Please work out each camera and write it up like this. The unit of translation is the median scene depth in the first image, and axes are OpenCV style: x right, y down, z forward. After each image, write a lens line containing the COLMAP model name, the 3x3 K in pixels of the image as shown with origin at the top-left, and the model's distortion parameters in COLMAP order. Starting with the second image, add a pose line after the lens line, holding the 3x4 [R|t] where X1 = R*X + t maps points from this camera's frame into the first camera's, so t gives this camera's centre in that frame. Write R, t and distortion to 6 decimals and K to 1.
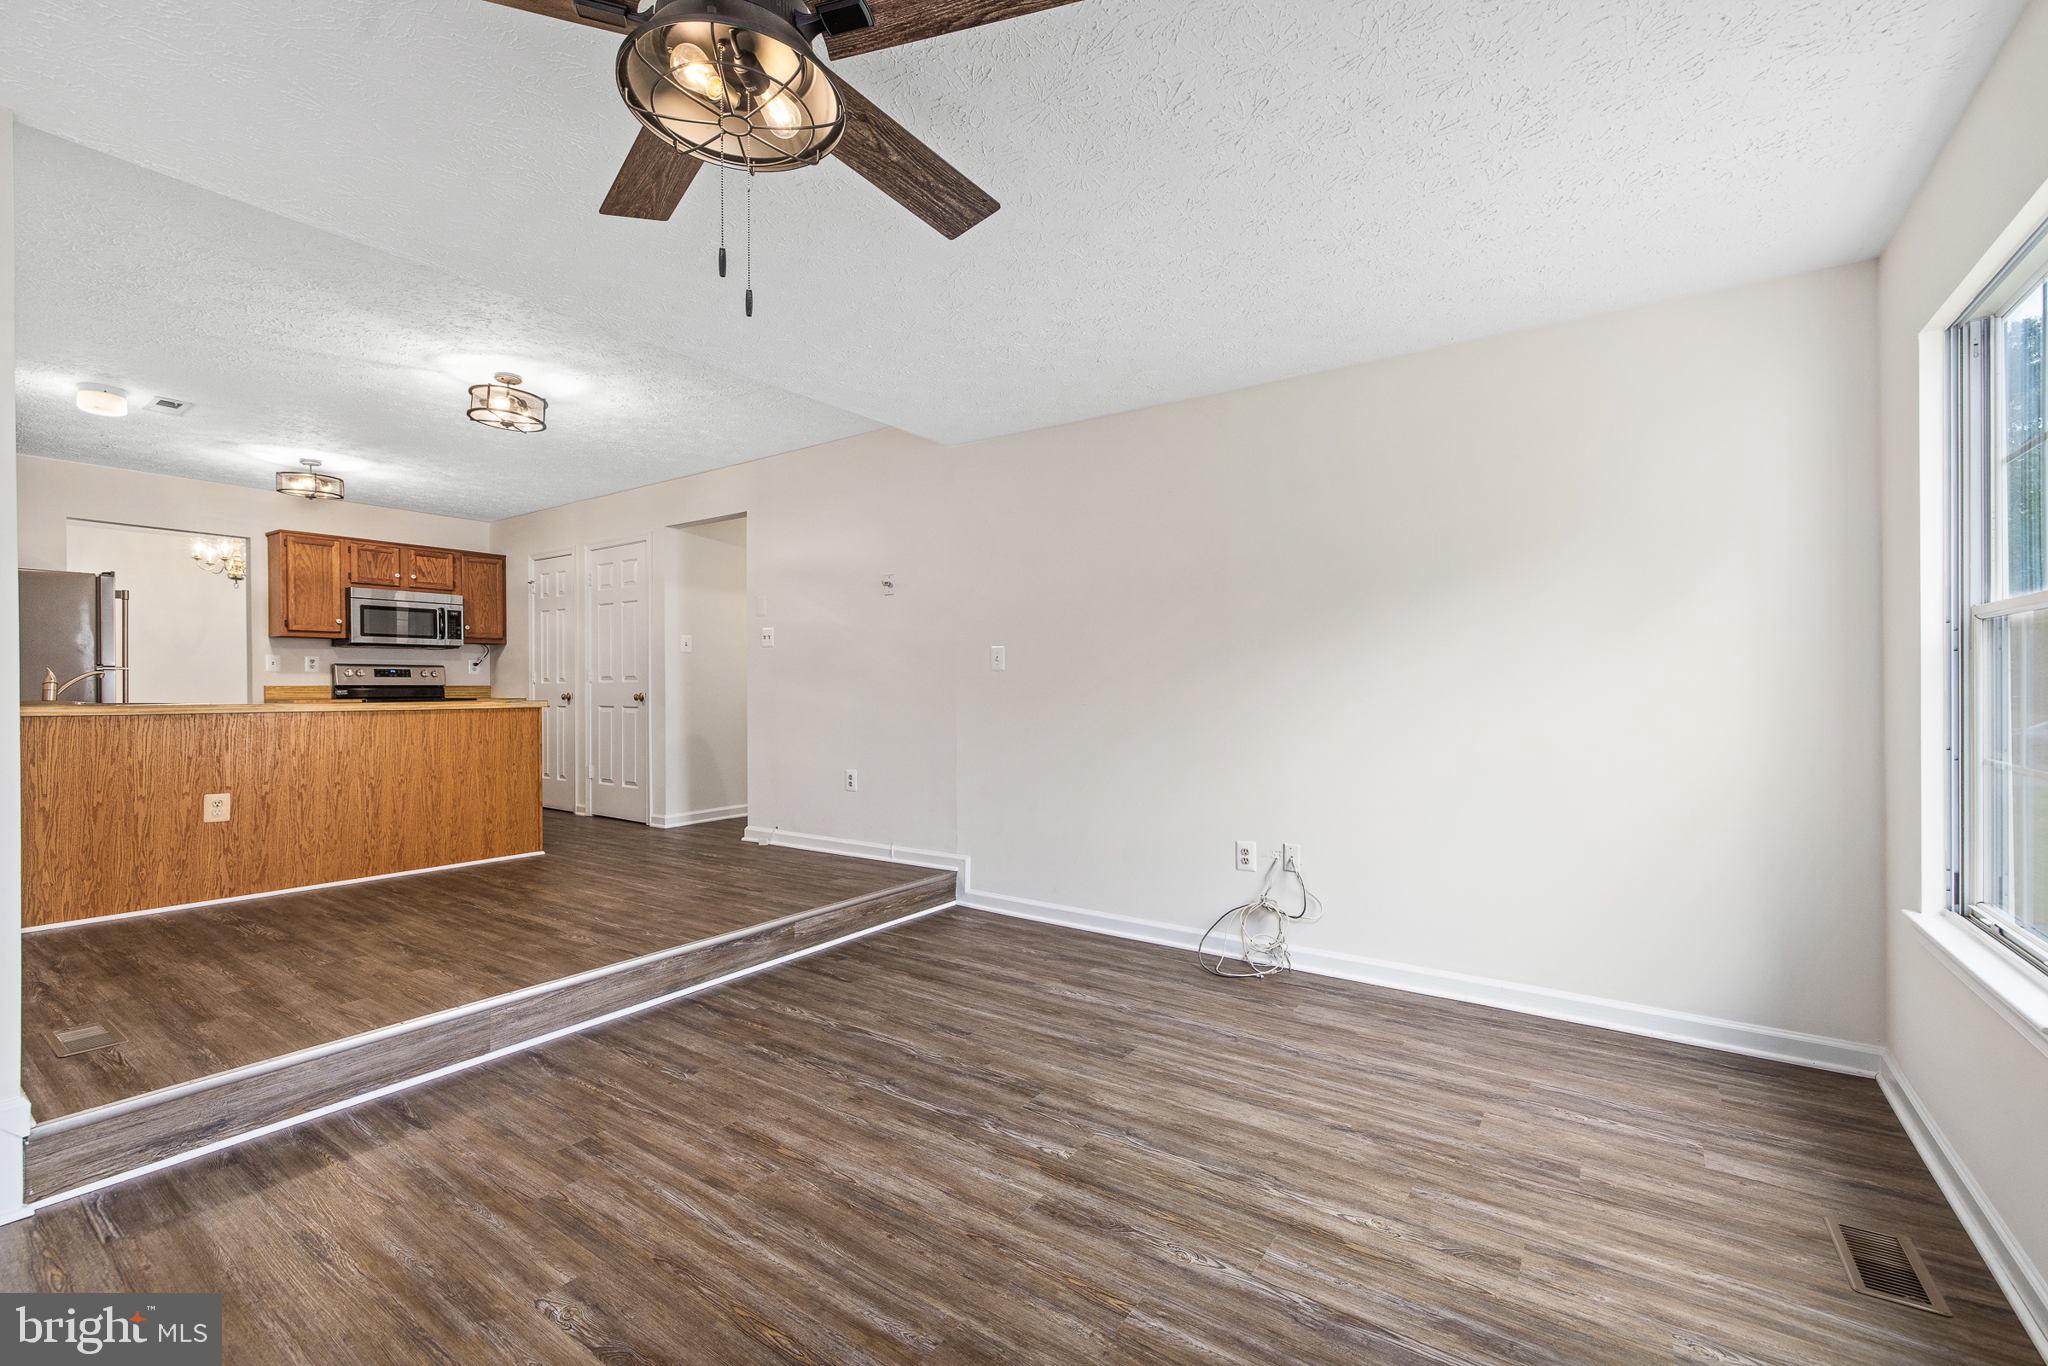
lens RADIAL K [[869.9, 0, 1019.4], [0, 869.9, 687.3], [0, 0, 1]] dist [-0.001636, -0.000239]
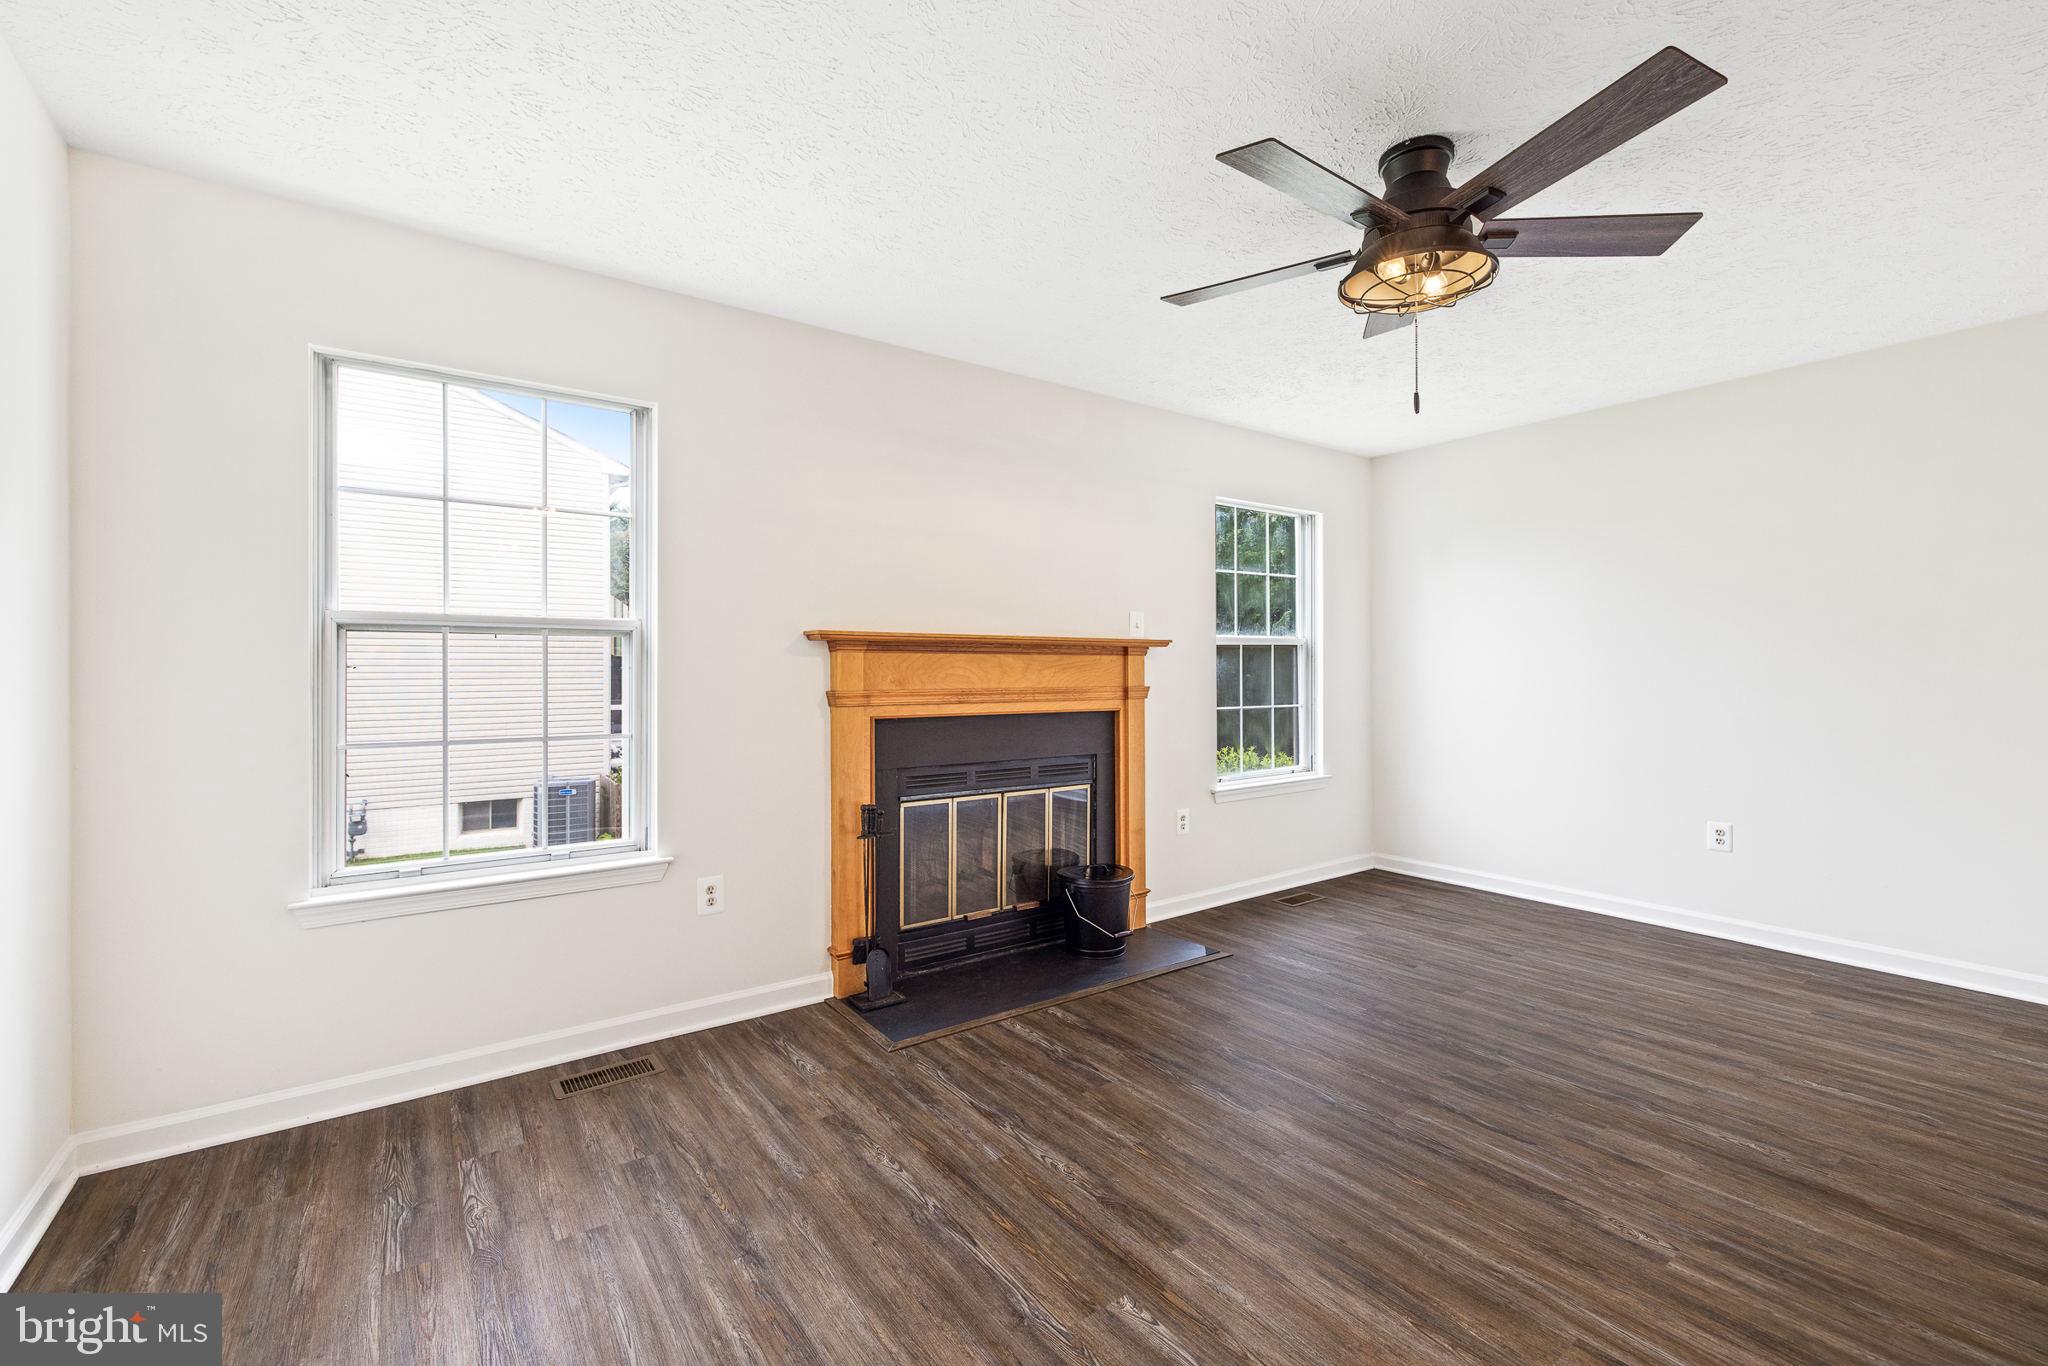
lens RADIAL K [[869.9, 0, 1014.0], [0, 869.9, 671.2], [0, 0, 1]] dist [-0.001636, -0.000239]
pose [[-0.944145, 0.006946, 0.329457, -0.119791], [0.006721, 0.999976, -0.001821, -0.007585], [-0.329461, 0.000495, -0.944169, 1.940020]]
